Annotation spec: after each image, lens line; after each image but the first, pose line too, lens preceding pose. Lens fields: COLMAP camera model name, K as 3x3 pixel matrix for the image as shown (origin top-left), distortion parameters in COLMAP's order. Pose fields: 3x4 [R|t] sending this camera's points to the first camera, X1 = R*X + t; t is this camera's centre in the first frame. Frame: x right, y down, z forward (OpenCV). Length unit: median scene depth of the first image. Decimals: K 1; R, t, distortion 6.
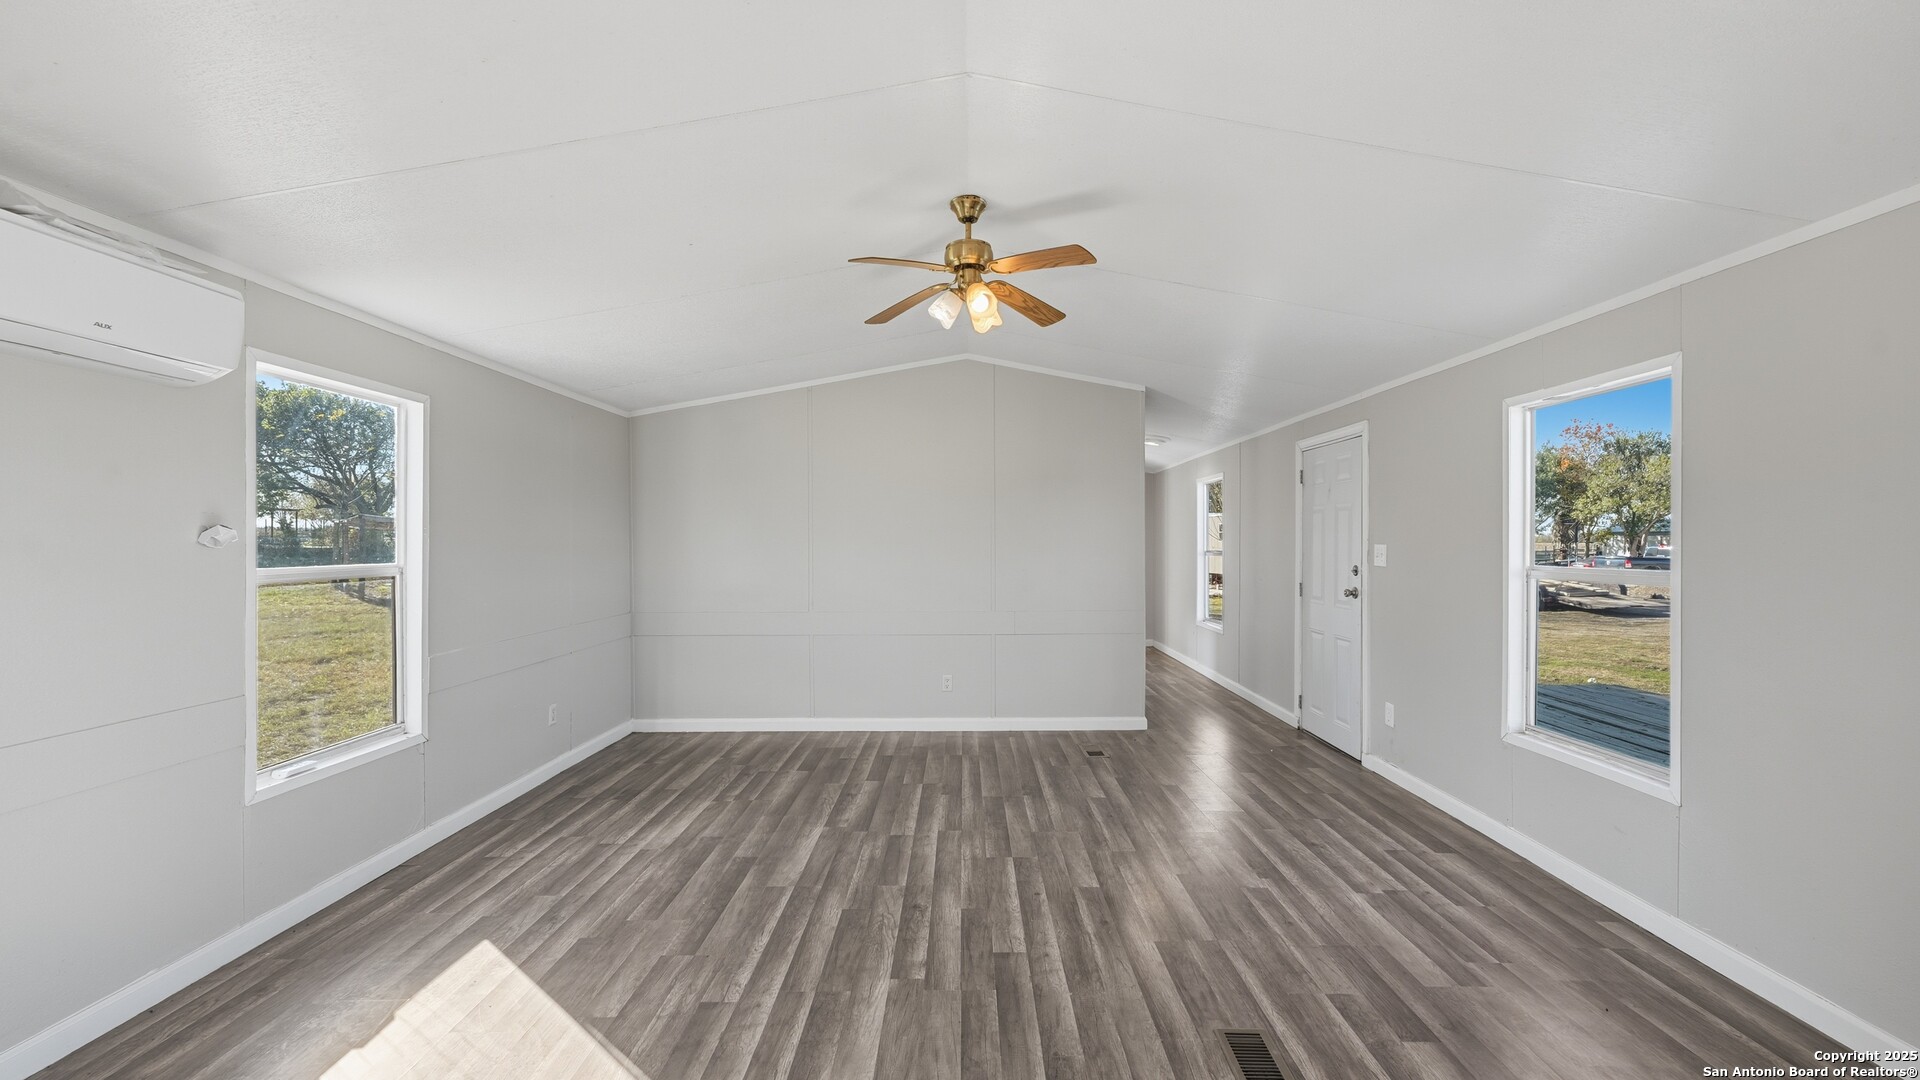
lens RADIAL K [[774.0, 0, 971.4], [0, 774.0, 553.9], [0, 0, 1]] dist [-0.000936, 0.000911]
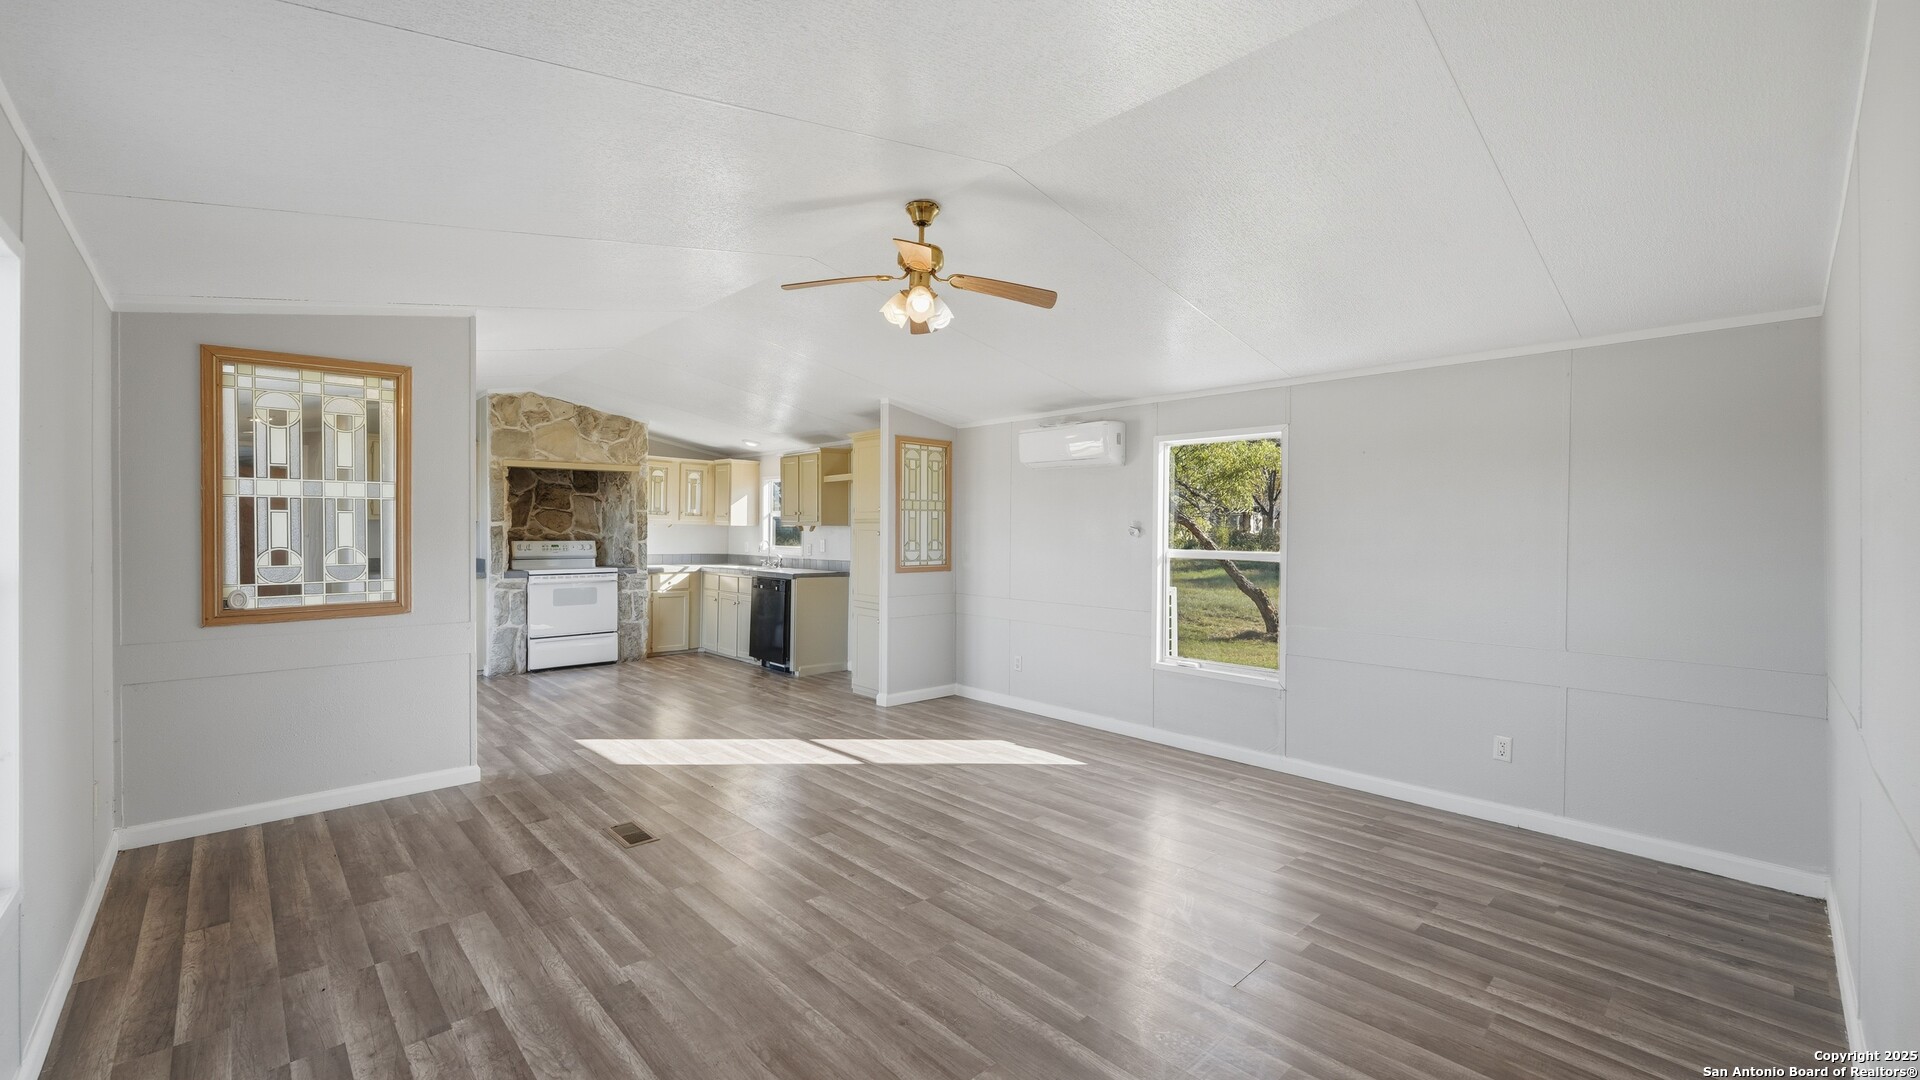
lens RADIAL K [[774.0, 0, 950.0], [0, 774.0, 533.8], [0, 0, 1]] dist [-0.000936, 0.000911]
pose [[-0.734734, -0.007978, -0.678308, 0.690220], [-0.023087, 0.999646, 0.013251, -0.027145], [0.677962, 0.025396, -0.734658, 1.838432]]
